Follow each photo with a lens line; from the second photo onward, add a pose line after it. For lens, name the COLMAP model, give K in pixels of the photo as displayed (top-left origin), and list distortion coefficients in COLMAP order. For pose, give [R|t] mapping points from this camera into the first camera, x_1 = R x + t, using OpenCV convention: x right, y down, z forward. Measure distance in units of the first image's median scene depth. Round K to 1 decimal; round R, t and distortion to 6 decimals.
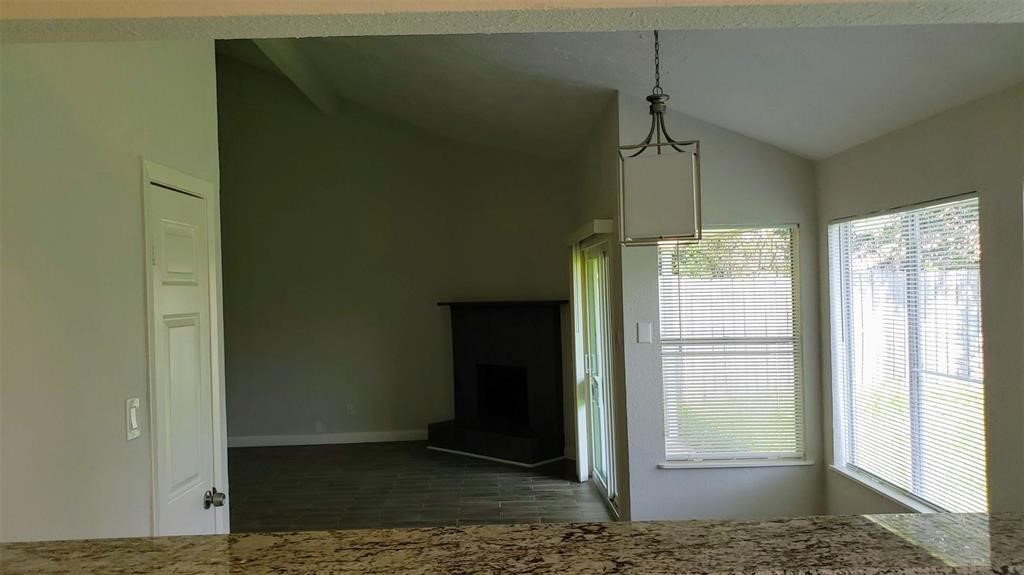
lens RADIAL K [[798.5, 0, 489.8], [0, 798.5, 287.8], [0, 0, 1]] dist [0.081446, -0.086334]
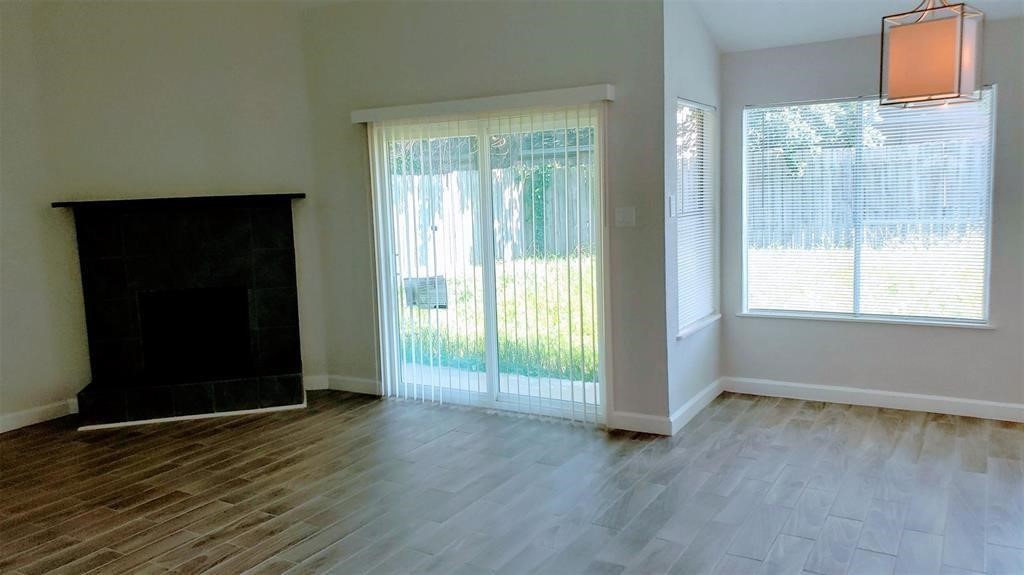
lens RADIAL K [[812.5, 0, 488.2], [0, 812.5, 275.9], [0, 0, 1]] dist [0.092025, -0.097956]
pose [[0.516604, -0.078238, 0.852643, -0.571464], [0.022722, 0.996719, 0.077691, 0.042976], [-0.855923, -0.020761, 0.516686, 0.490931]]
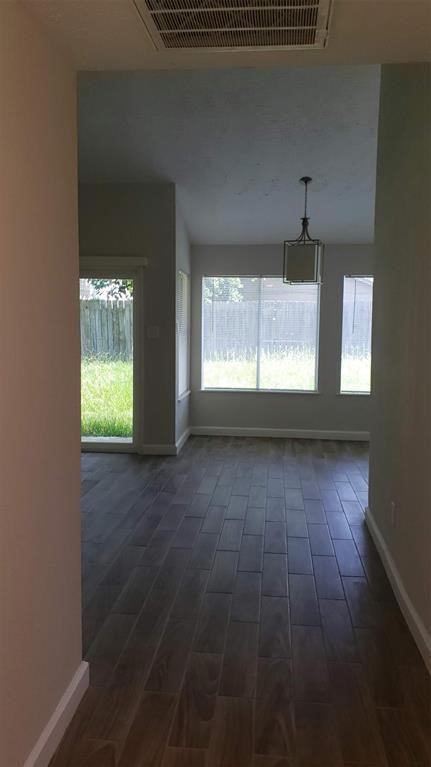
lens RADIAL K [[598.1, 0, 215.6], [0, 598.1, 365.2], [0, 0, 1]] dist [0.081446, -0.086334]
pose [[0.097071, -0.044802, 0.994269, -0.815484], [-0.014920, 0.998809, 0.046463, 0.055623], [-0.995166, -0.019345, 0.096287, 0.570926]]
